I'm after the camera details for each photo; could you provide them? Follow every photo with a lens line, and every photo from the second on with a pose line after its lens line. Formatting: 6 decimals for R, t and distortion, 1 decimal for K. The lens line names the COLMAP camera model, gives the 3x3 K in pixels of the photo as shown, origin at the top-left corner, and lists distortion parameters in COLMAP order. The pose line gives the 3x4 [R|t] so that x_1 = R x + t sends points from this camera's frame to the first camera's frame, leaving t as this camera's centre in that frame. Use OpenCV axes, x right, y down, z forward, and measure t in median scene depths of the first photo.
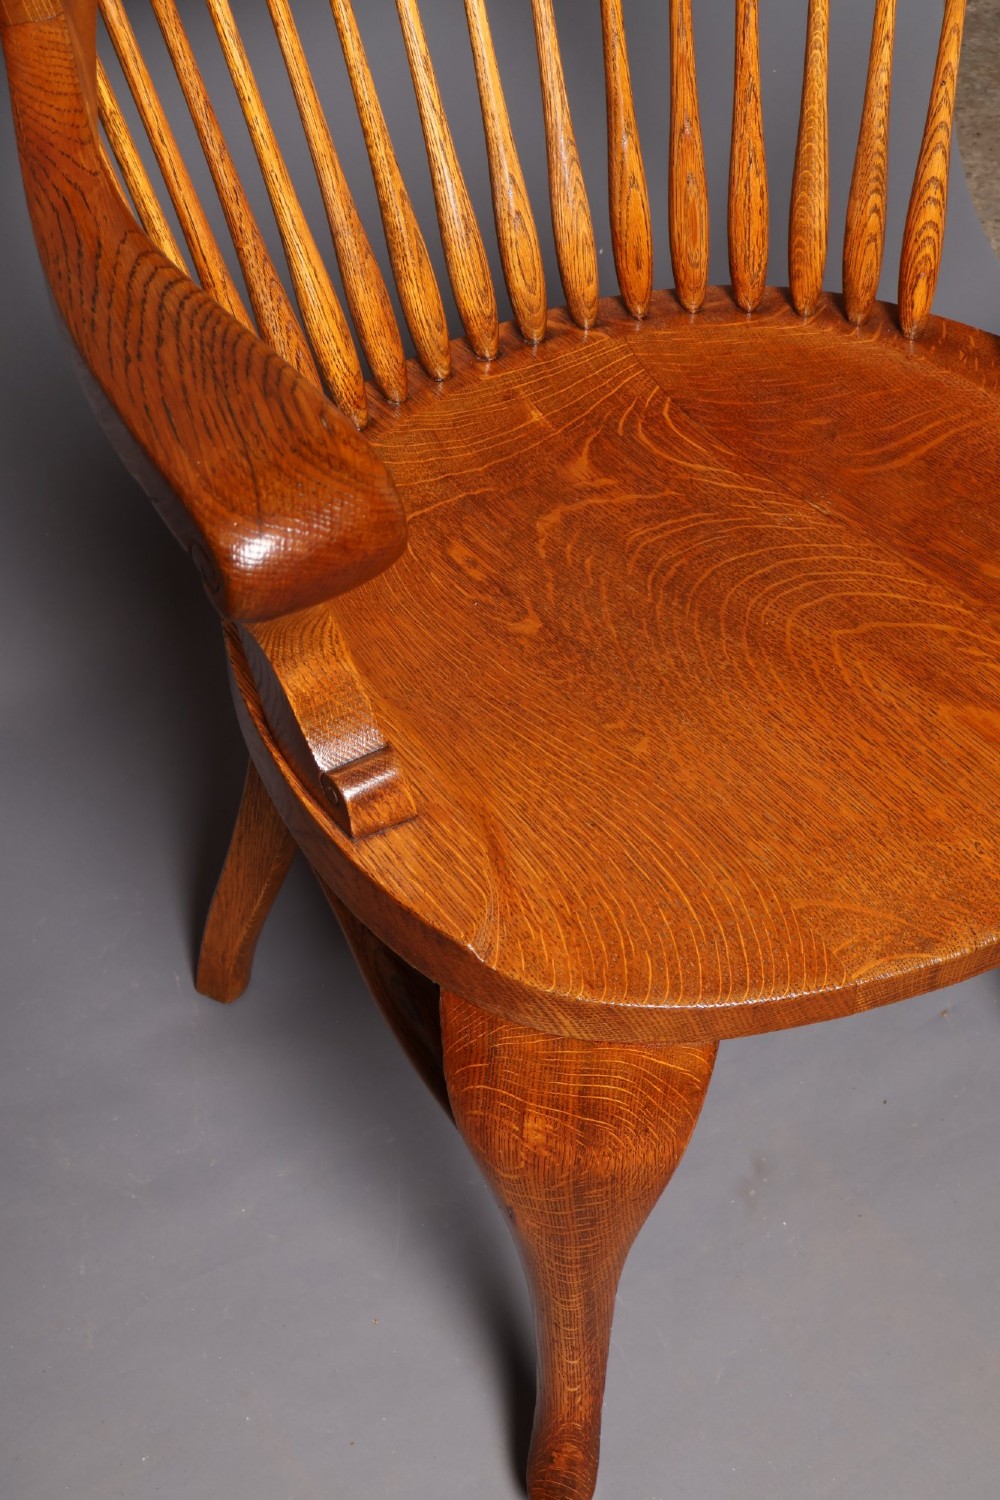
lens RADIAL K [[2040.3, 0, 506.9], [0, 2040.3, 759.1], [0, 0, 1]] dist [0.006338, -0.006571]
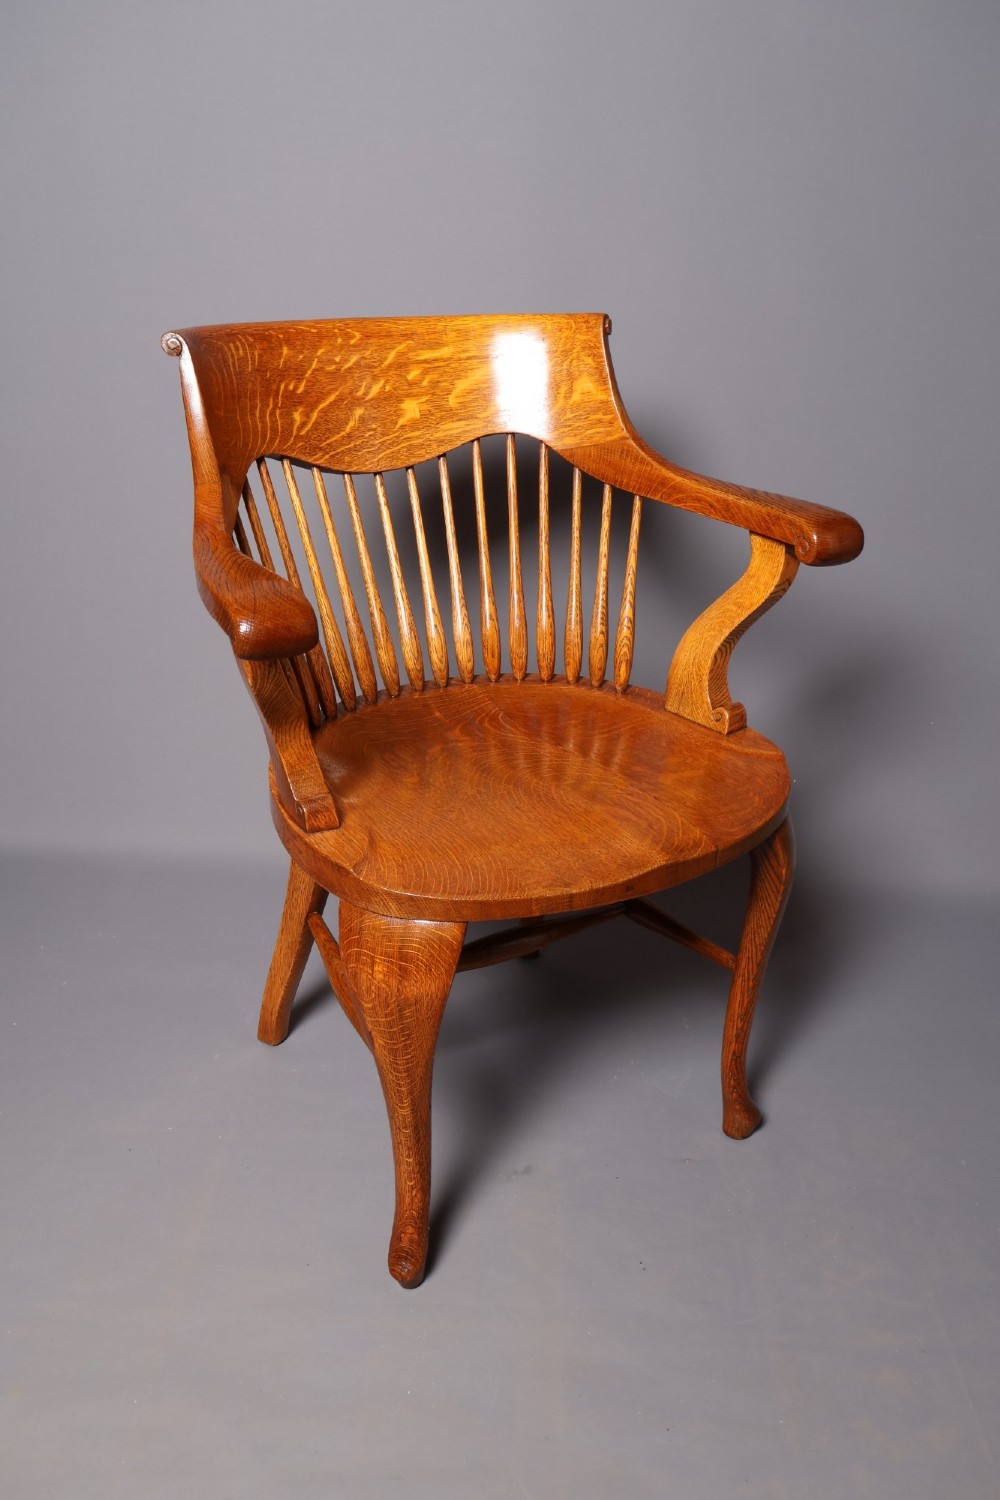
lens RADIAL K [[1258.6, 0, 500.0], [0, 1258.6, 750.0], [0, 0, 1]] dist [-0.004140, 0.003002]
pose [[0.997598, 0.042217, -0.054921, 0.182029], [-0.058596, 0.937147, -0.343980, 0.372720], [0.036947, 0.346372, 0.937369, -0.245936]]
